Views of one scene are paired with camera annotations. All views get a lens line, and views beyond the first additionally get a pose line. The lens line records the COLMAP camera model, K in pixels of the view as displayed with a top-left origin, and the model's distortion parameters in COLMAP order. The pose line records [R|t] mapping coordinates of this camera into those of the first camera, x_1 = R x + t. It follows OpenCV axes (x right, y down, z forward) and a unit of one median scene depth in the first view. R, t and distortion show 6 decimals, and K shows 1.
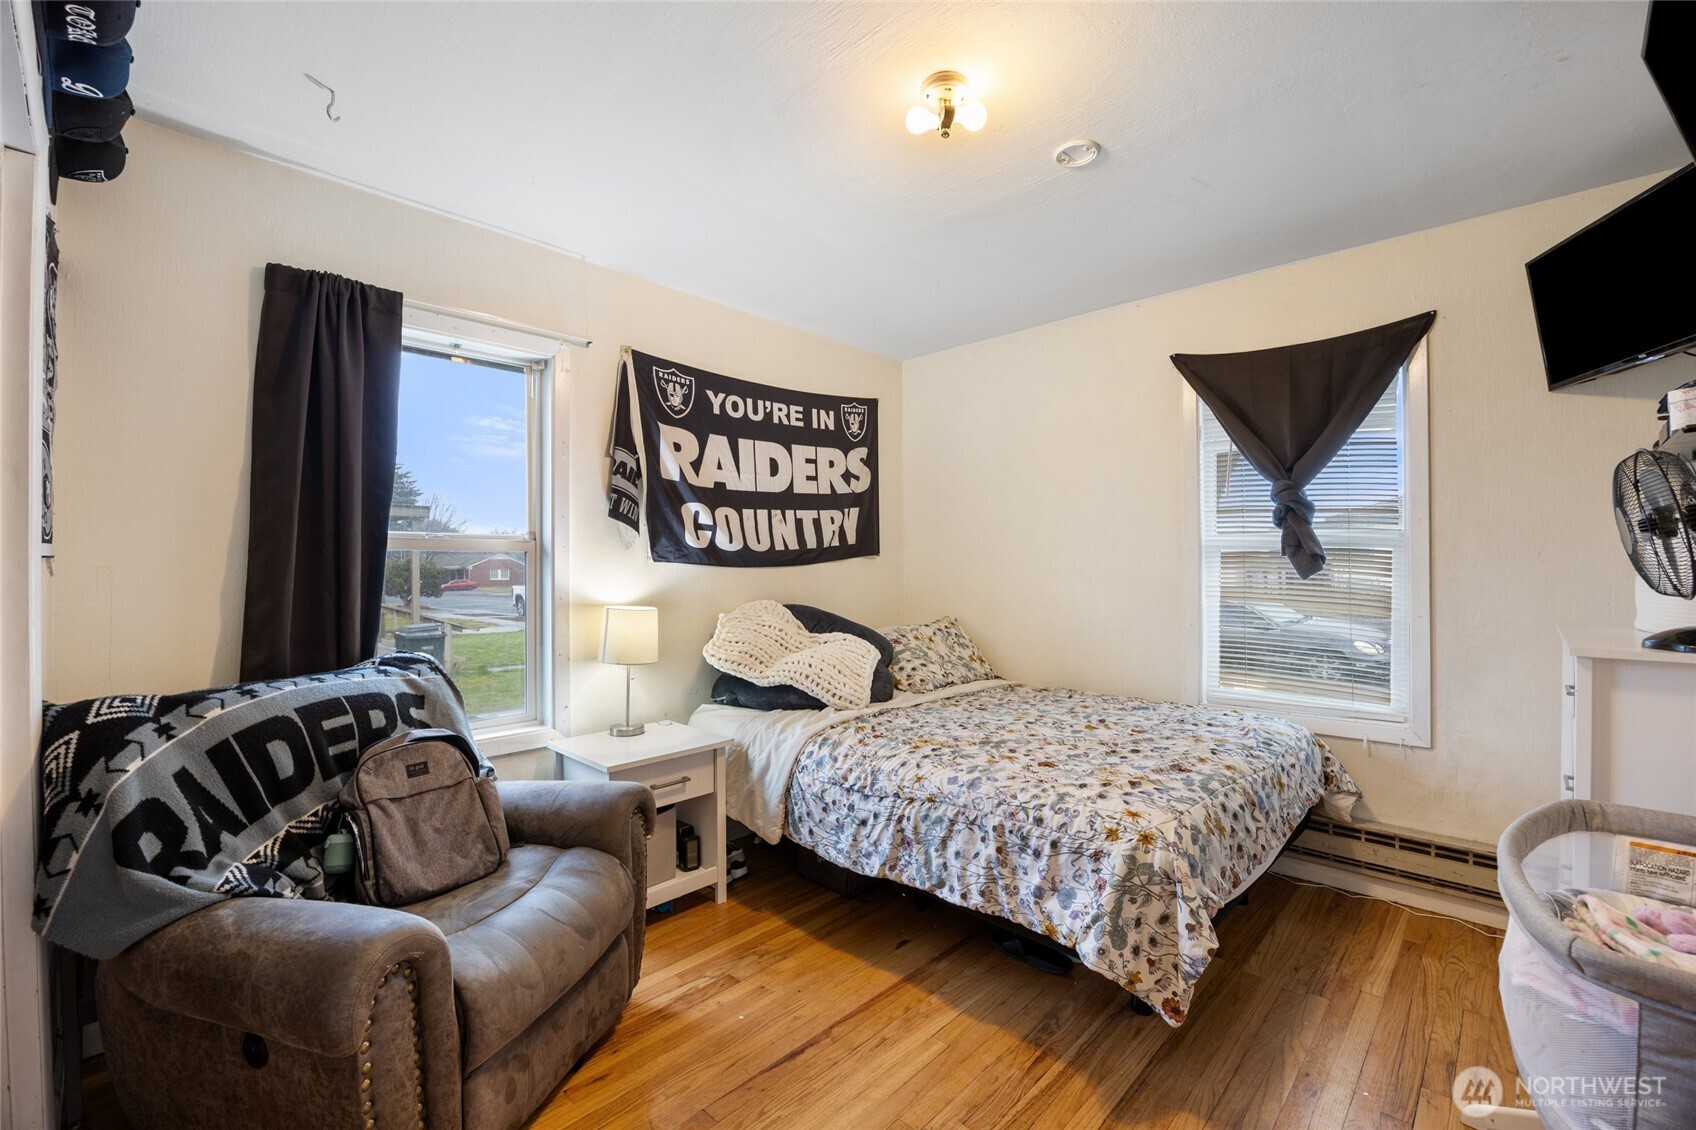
lens RADIAL K [[744.1, 0, 855.4], [0, 744.1, 567.8], [0, 0, 1]] dist [-0.004109, -0.000691]
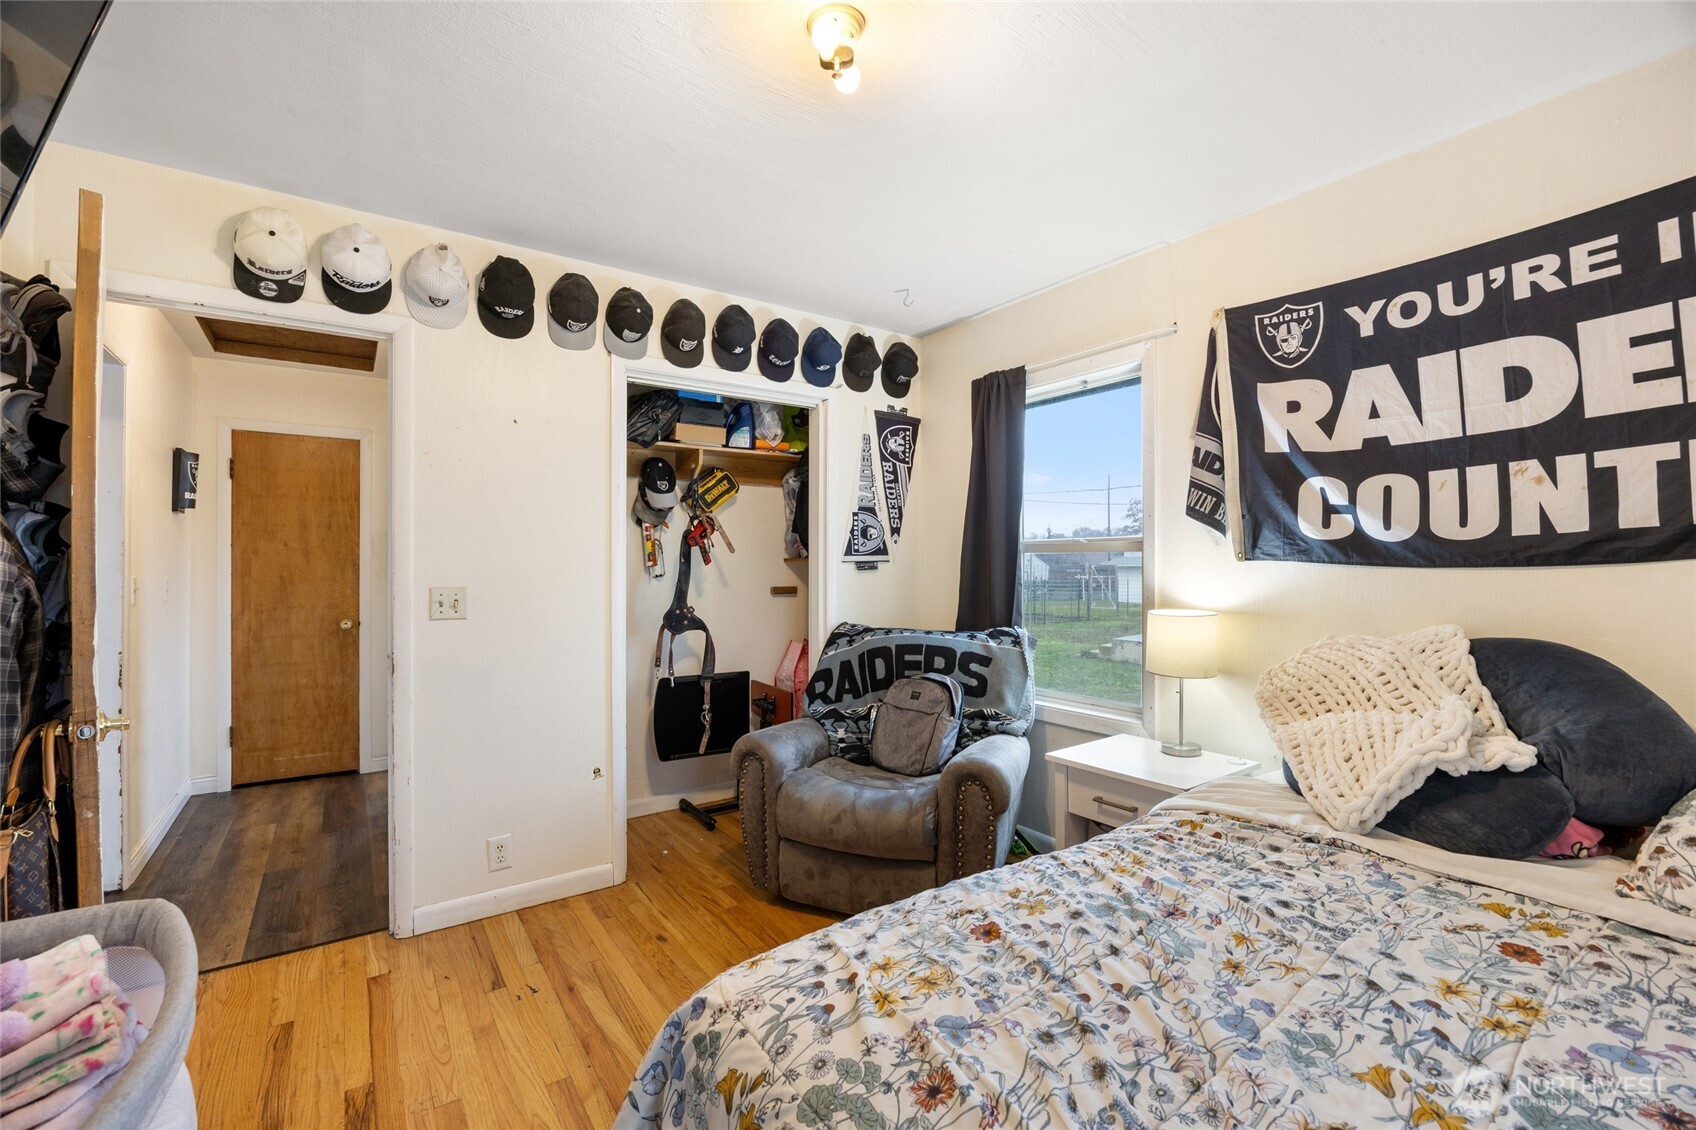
lens RADIAL K [[744.1, 0, 856.0], [0, 744.1, 556.7], [0, 0, 1]] dist [-0.004109, -0.000691]
pose [[-0.212050, -0.014425, -0.977152, 0.551839], [-0.006013, 0.999891, -0.013456, 0.001361], [0.977240, 0.003022, -0.212114, 0.692646]]
